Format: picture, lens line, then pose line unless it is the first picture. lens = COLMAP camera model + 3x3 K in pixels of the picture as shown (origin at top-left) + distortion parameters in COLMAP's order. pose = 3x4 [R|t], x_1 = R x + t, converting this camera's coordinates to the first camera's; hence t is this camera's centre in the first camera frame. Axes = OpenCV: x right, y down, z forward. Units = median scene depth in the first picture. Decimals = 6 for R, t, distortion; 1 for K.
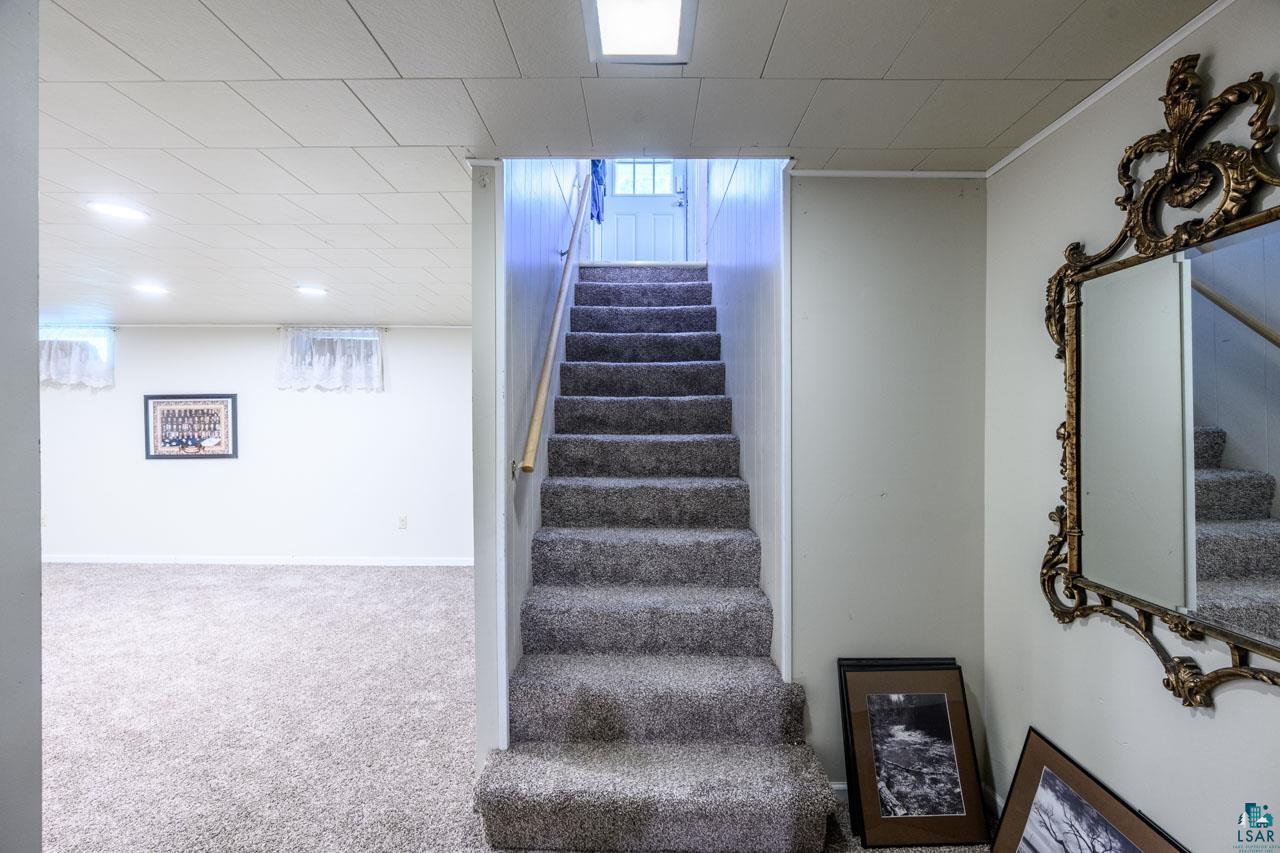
lens RADIAL K [[498.8, 0, 635.9], [0, 498.8, 426.4], [0, 0, 1]] dist [0.001706, -0.000629]
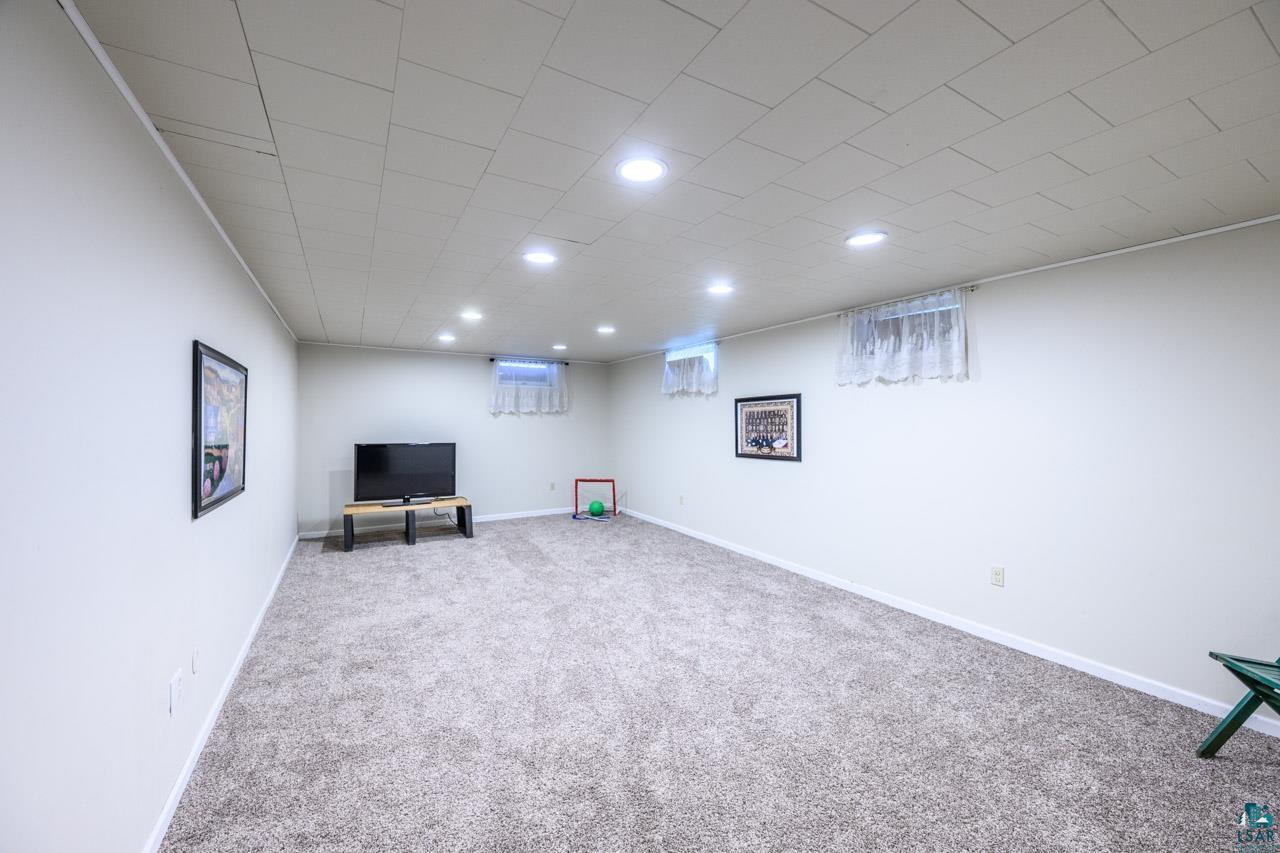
lens RADIAL K [[498.8, 0, 641.2], [0, 498.8, 423.2], [0, 0, 1]] dist [0.001706, -0.000629]
pose [[0.509220, 0.001642, -0.860635, -0.142024], [-0.008908, 0.999955, -0.003363, -0.003049], [0.860590, 0.009379, 0.509211, 0.261469]]
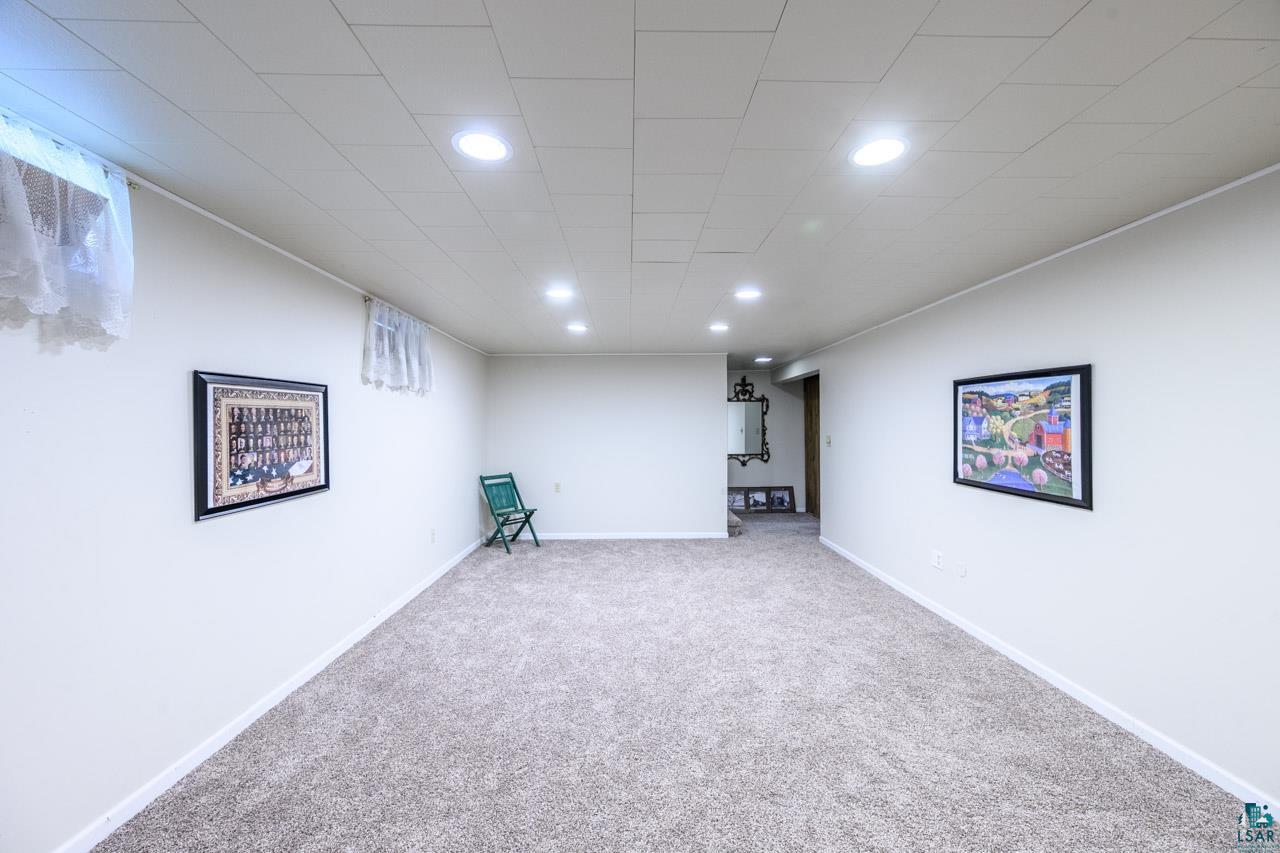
lens RADIAL K [[498.8, 0, 639.8], [0, 498.8, 425.2], [0, 0, 1]] dist [0.001706, -0.000629]
pose [[-0.023324, -0.000242, 0.999728, -1.423478], [0.012092, 0.999927, 0.000525, -0.011789], [-0.999655, 0.012101, -0.023319, 0.633069]]
